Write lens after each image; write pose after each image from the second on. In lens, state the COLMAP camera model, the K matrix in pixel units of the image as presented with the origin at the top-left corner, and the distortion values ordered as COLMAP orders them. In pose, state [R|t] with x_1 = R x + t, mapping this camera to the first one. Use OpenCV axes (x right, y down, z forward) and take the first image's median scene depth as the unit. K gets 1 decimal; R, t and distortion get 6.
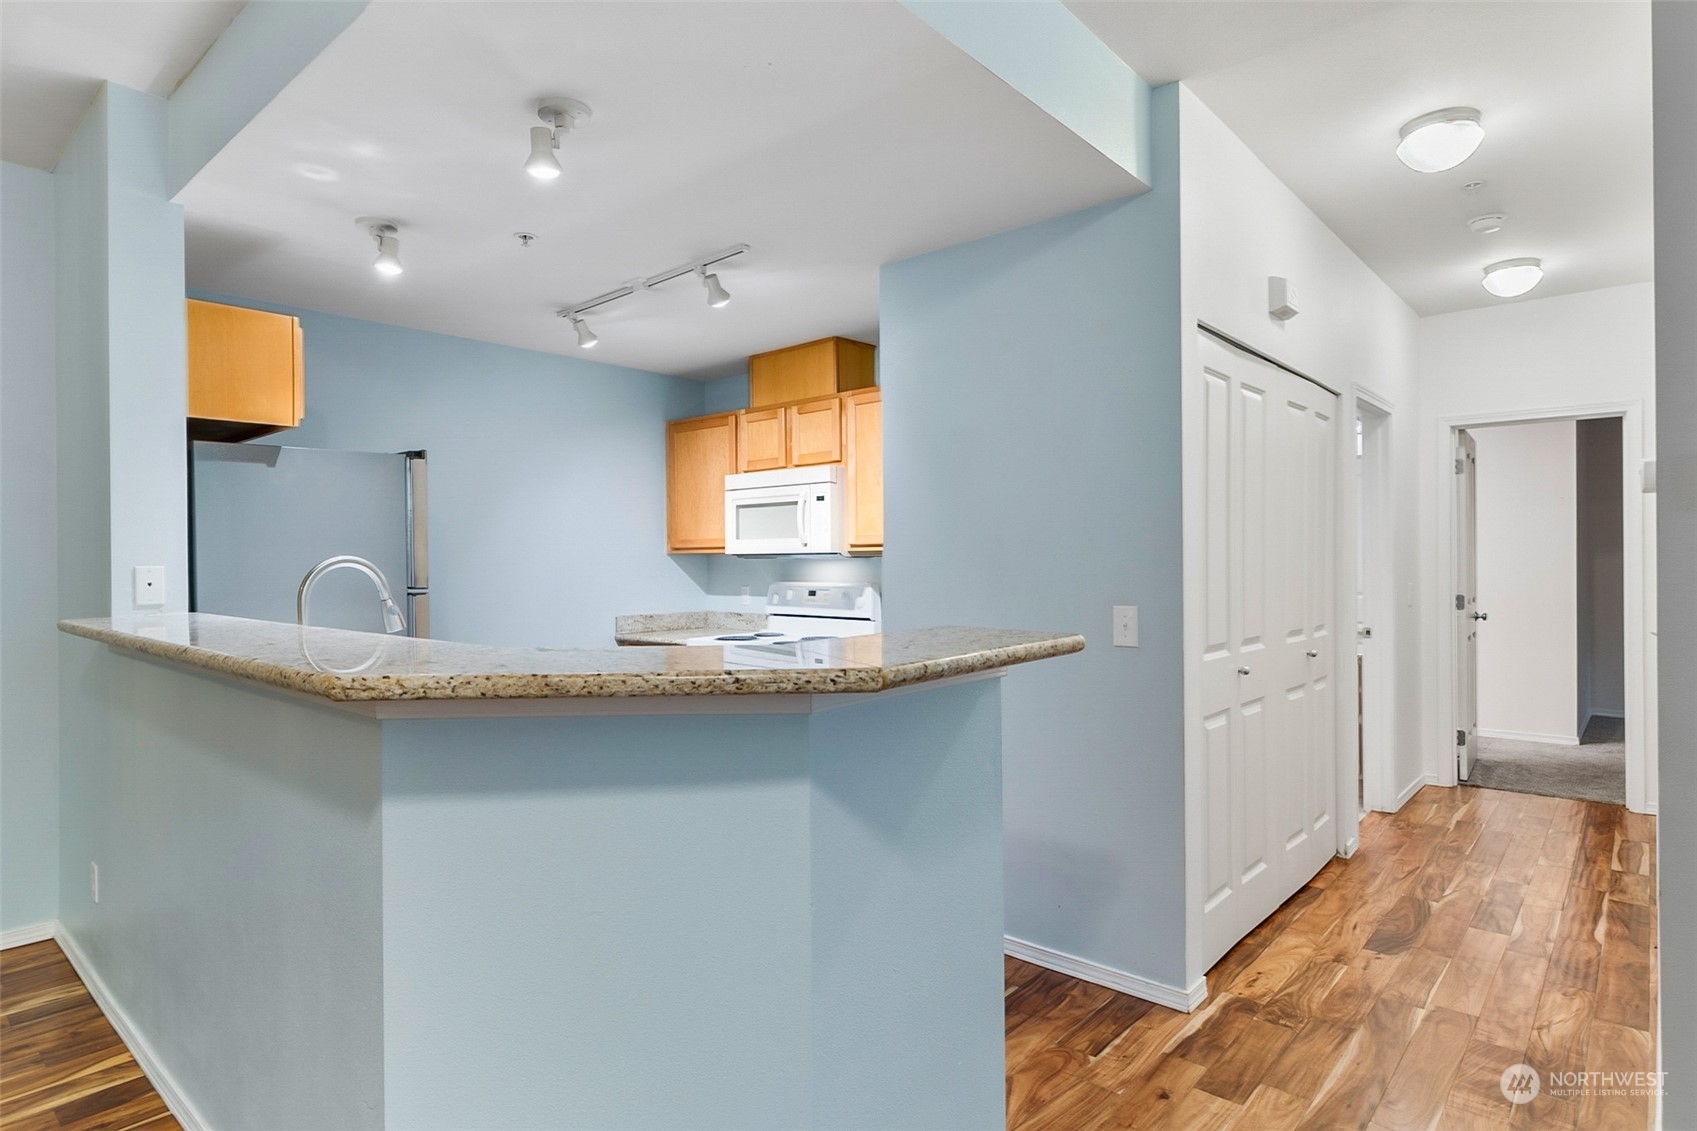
lens RADIAL K [[916.5, 0, 869.7], [0, 916.5, 556.4], [0, 0, 1]] dist [0.015427, -0.001675]
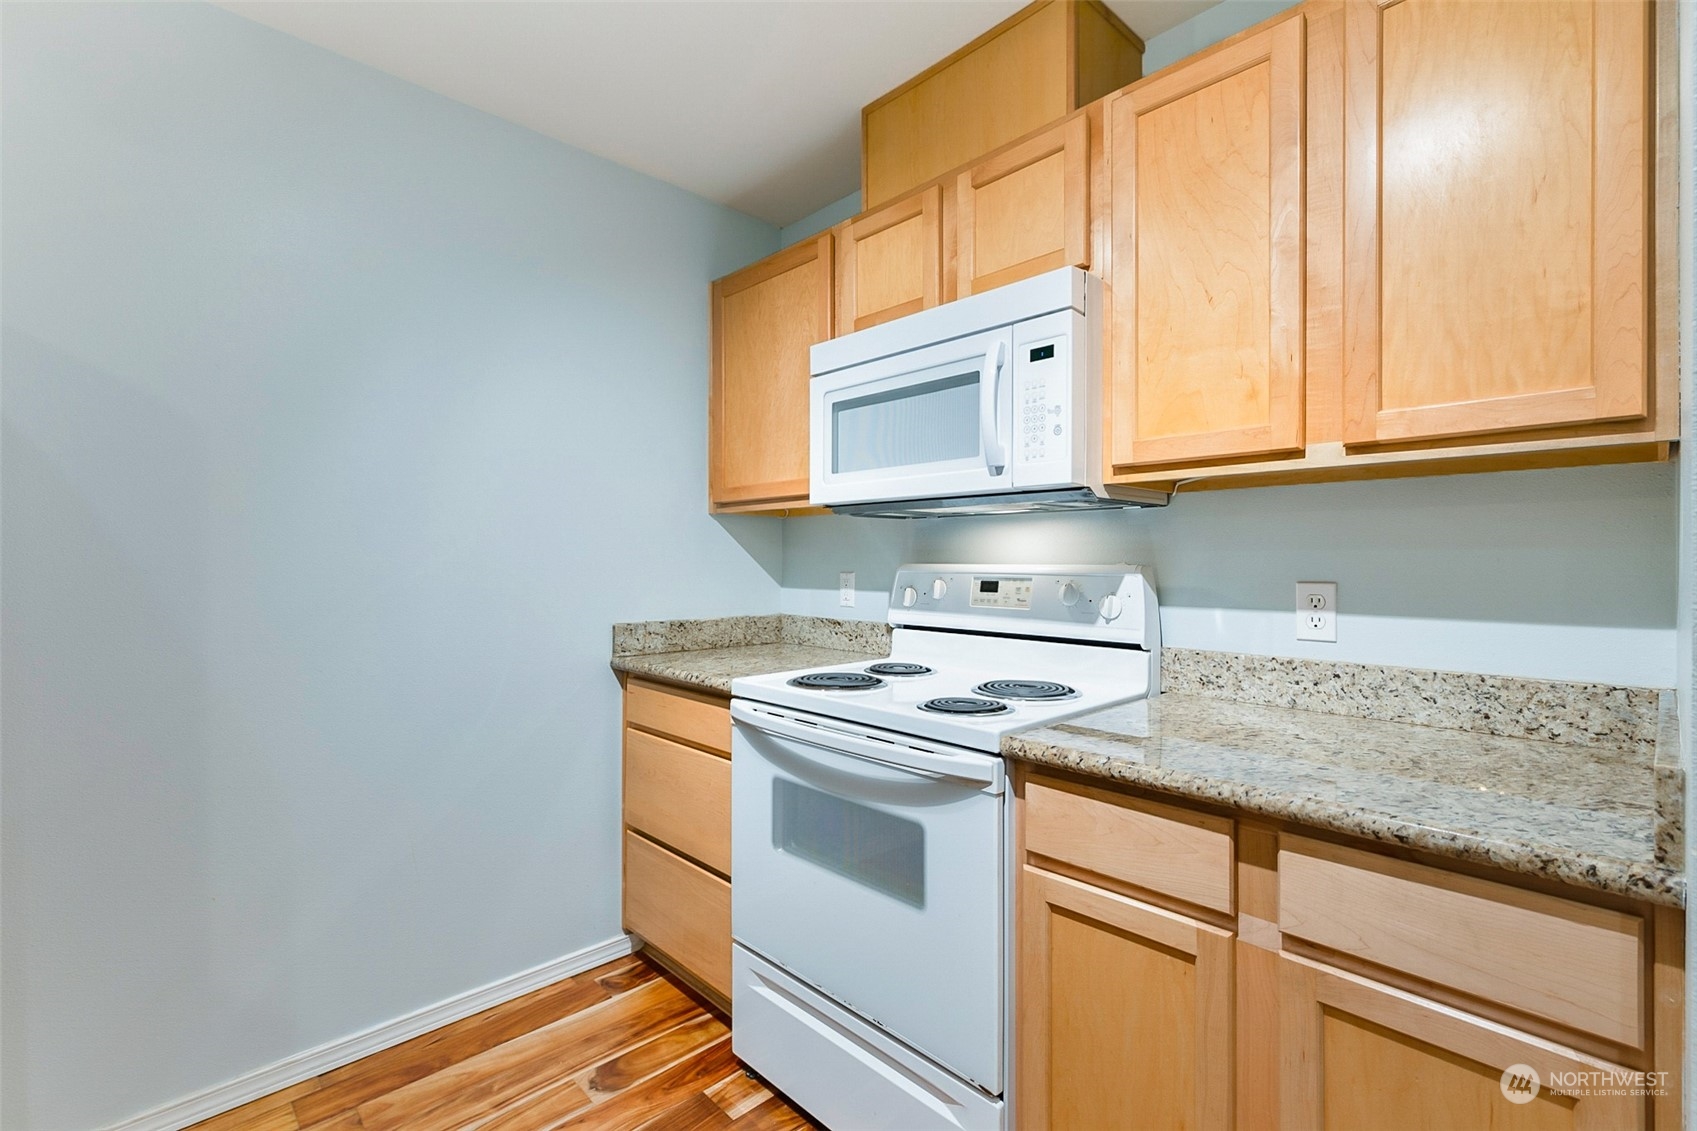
lens RADIAL K [[761.0, 0, 842.2], [0, 761.0, 558.9], [0, 0, 1]] dist [0.010970, -0.002252]
pose [[0.992923, 0.007979, -0.118495, -0.094241], [-0.007915, 0.999968, 0.001010, 0.026864], [0.118499, -0.000065, 0.992954, 0.608002]]
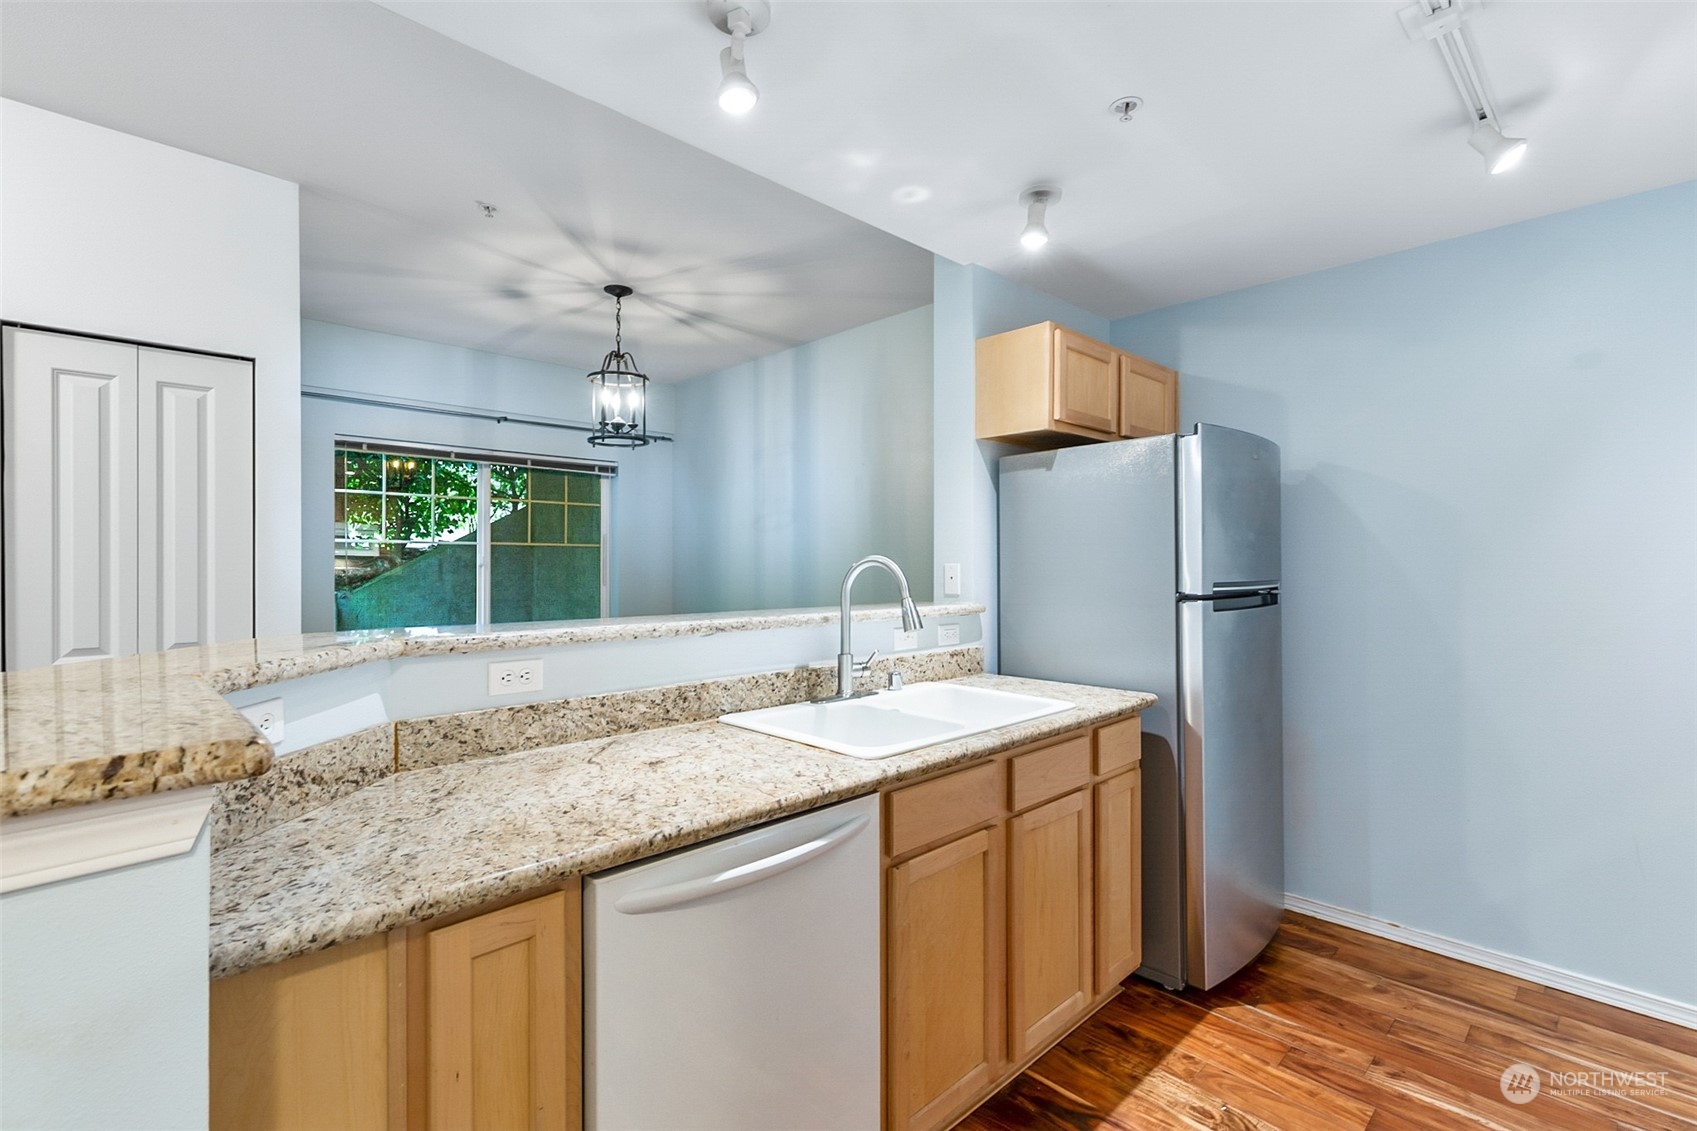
lens RADIAL K [[761.0, 0, 839.9], [0, 761.0, 563.4], [0, 0, 1]] dist [0.010970, -0.002252]
pose [[-0.123580, 0.009872, -0.992286, 0.167020], [0.000999, 0.999951, 0.009824, 0.000744], [0.992334, 0.000223, -0.123584, 0.552338]]
